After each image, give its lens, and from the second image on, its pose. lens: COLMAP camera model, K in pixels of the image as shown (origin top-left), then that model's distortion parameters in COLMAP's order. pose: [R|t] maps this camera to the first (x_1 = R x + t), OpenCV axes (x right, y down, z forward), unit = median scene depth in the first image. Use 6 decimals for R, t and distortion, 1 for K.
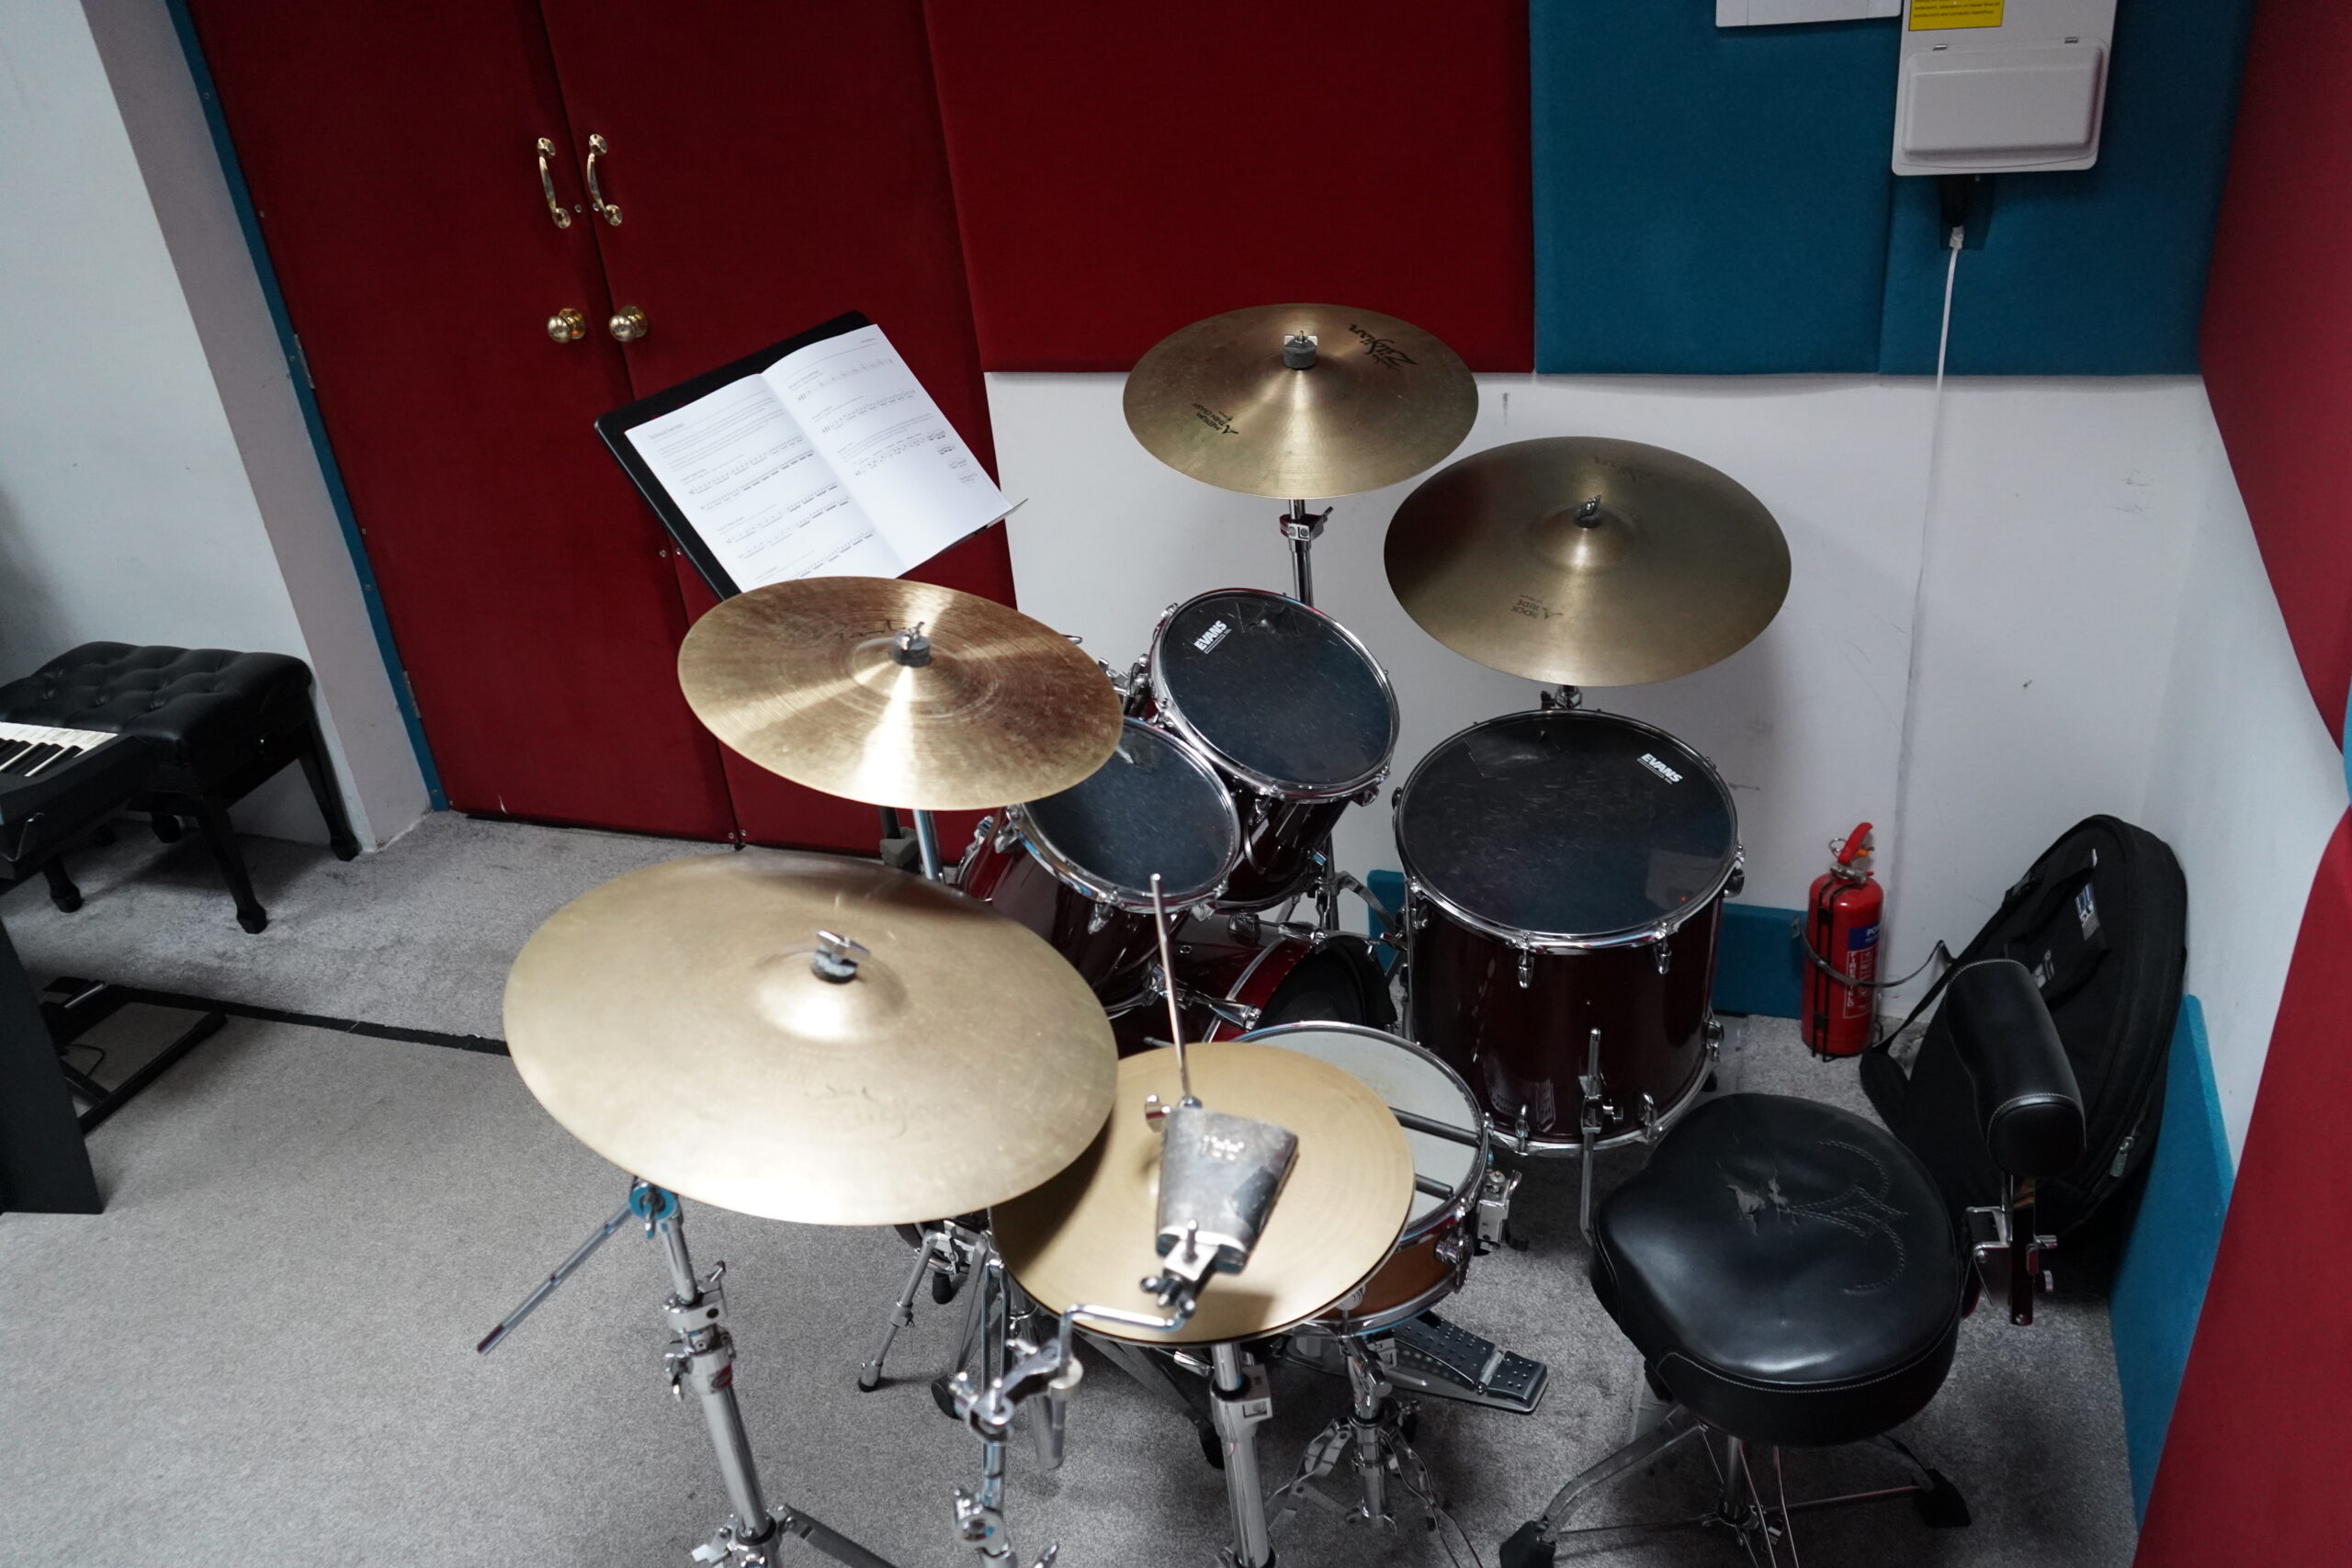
lens RADIAL K [[1861.7, 0, 1171.6], [0, 1861.7, 780.5], [0, 0, 1]] dist [-0.011705, 0.012730]
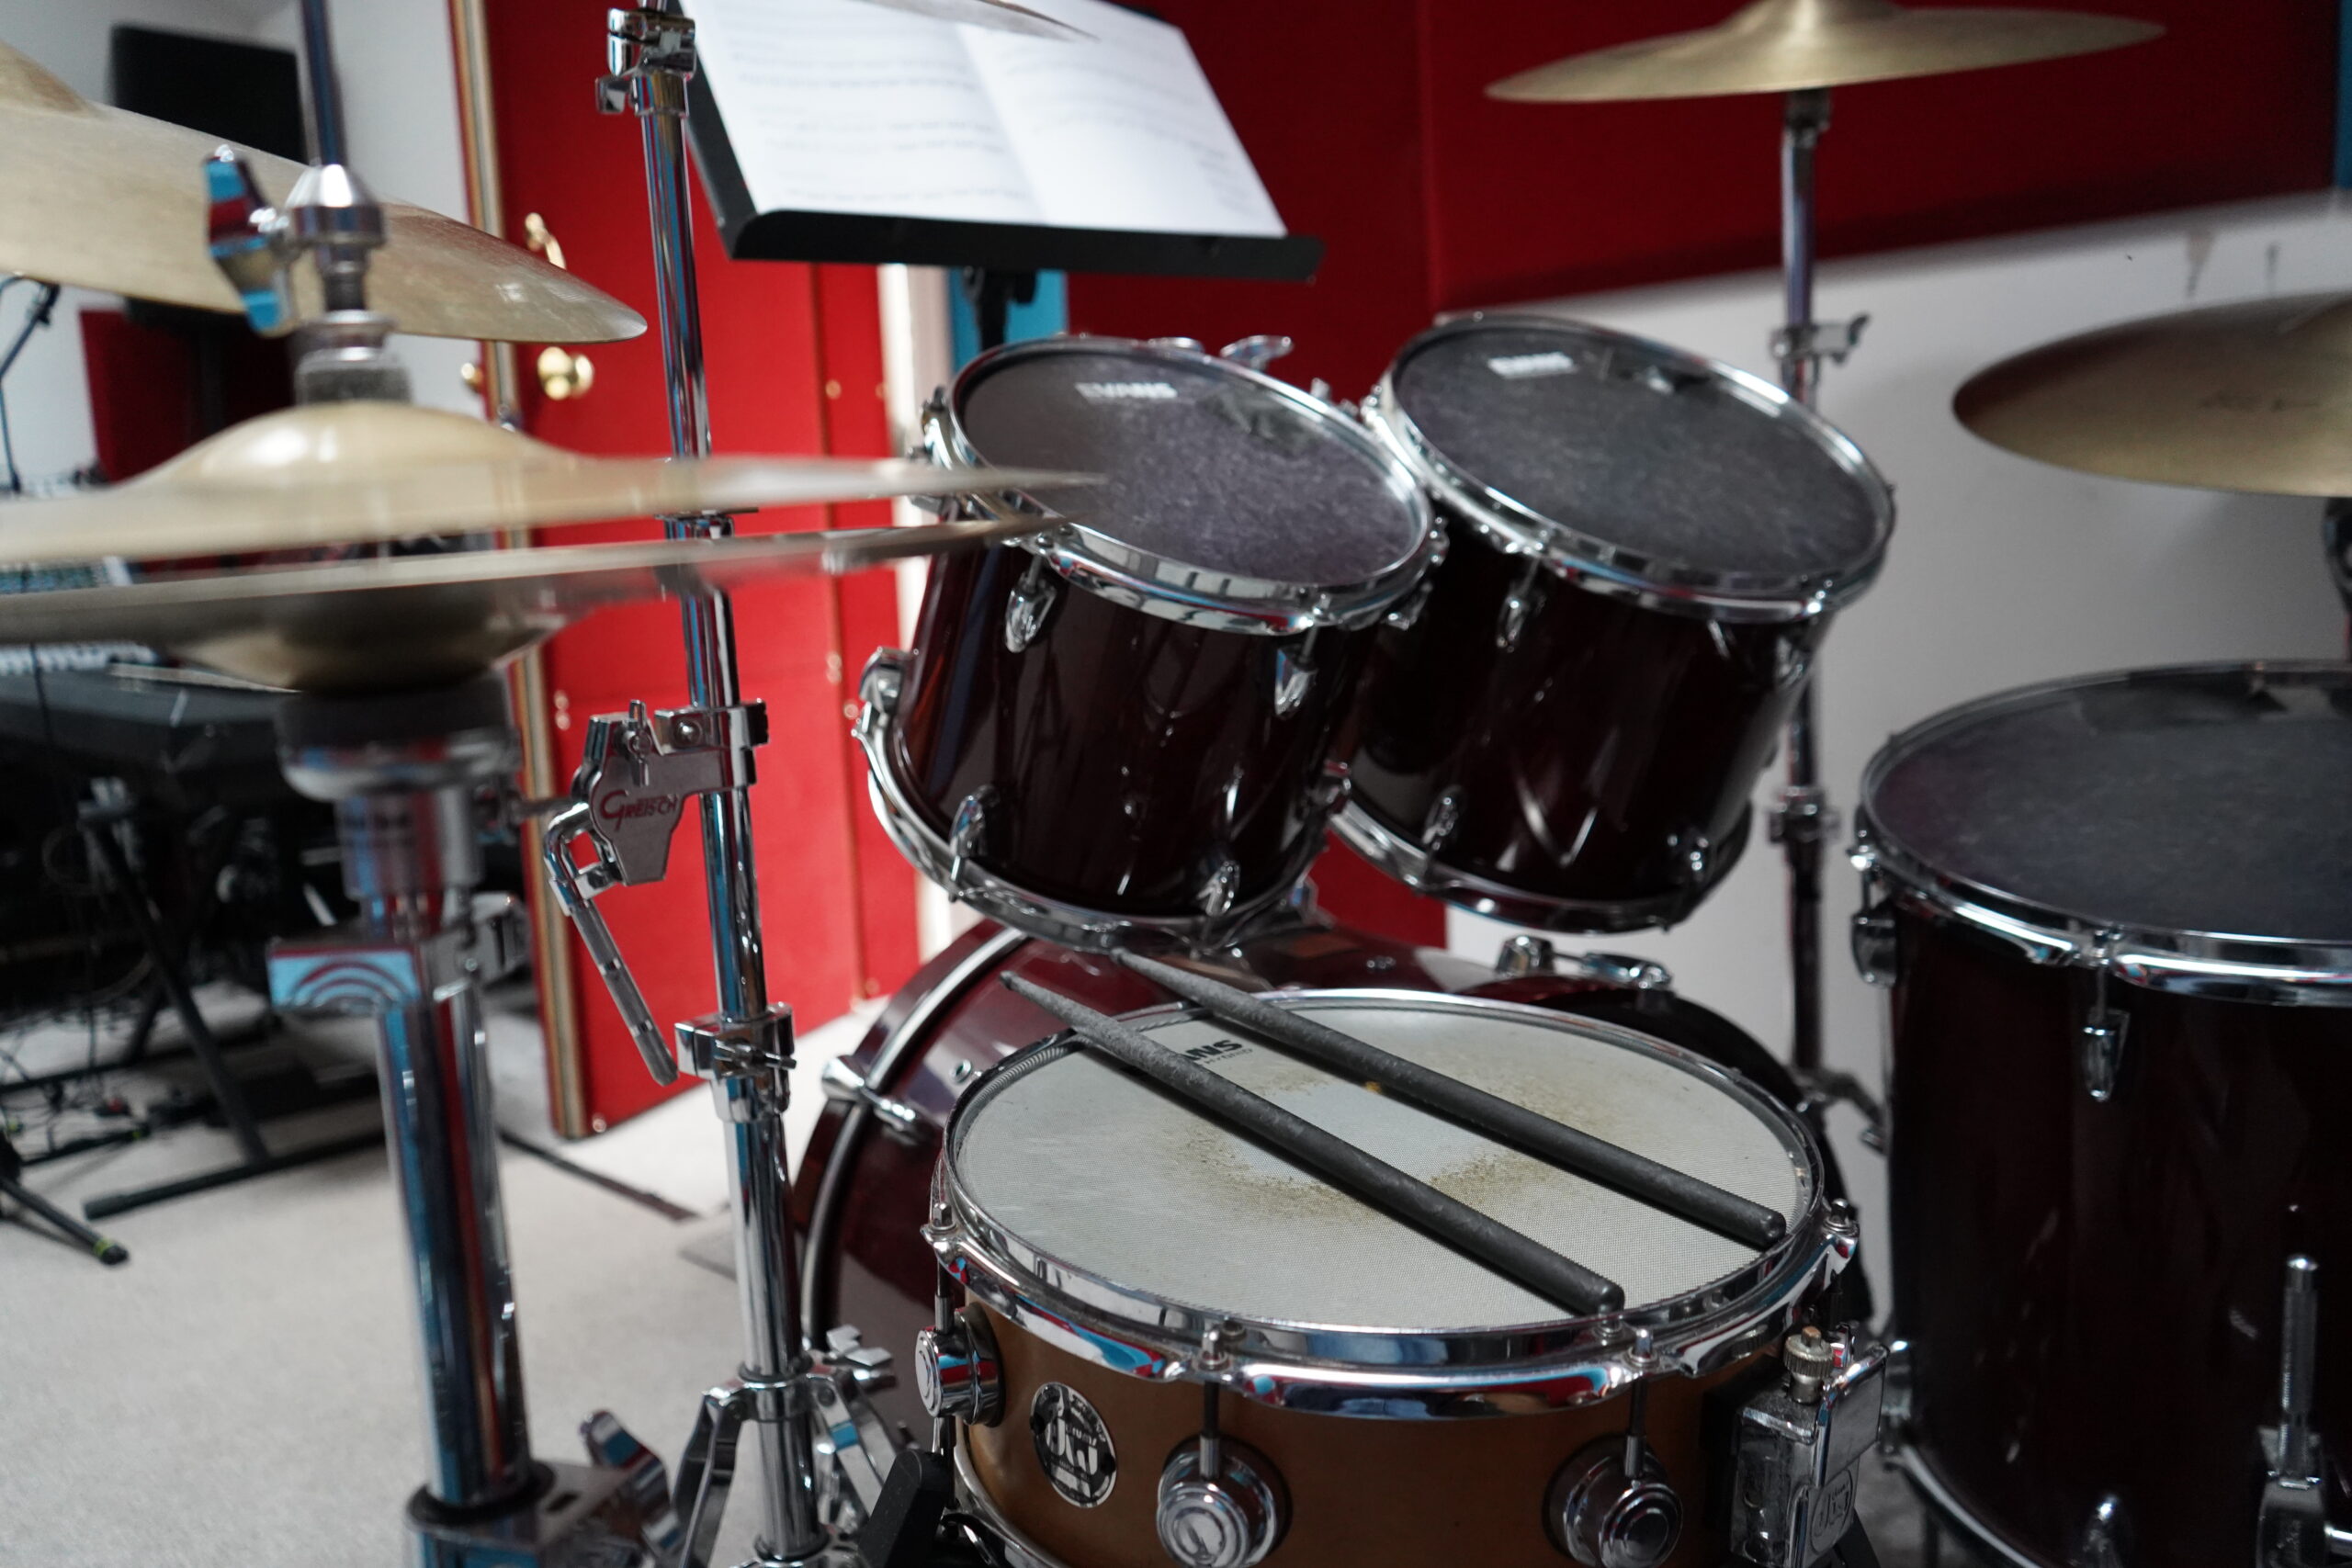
lens RADIAL K [[1861.7, 0, 1176.6], [0, 1861.7, 785.7], [0, 0, 1]] dist [-0.011705, 0.012730]
pose [[0.893632, 0.117733, -0.433084, 0.176024], [-0.255650, 0.926653, -0.275602, 0.205988], [0.368871, 0.357005, 0.858185, 0.563764]]
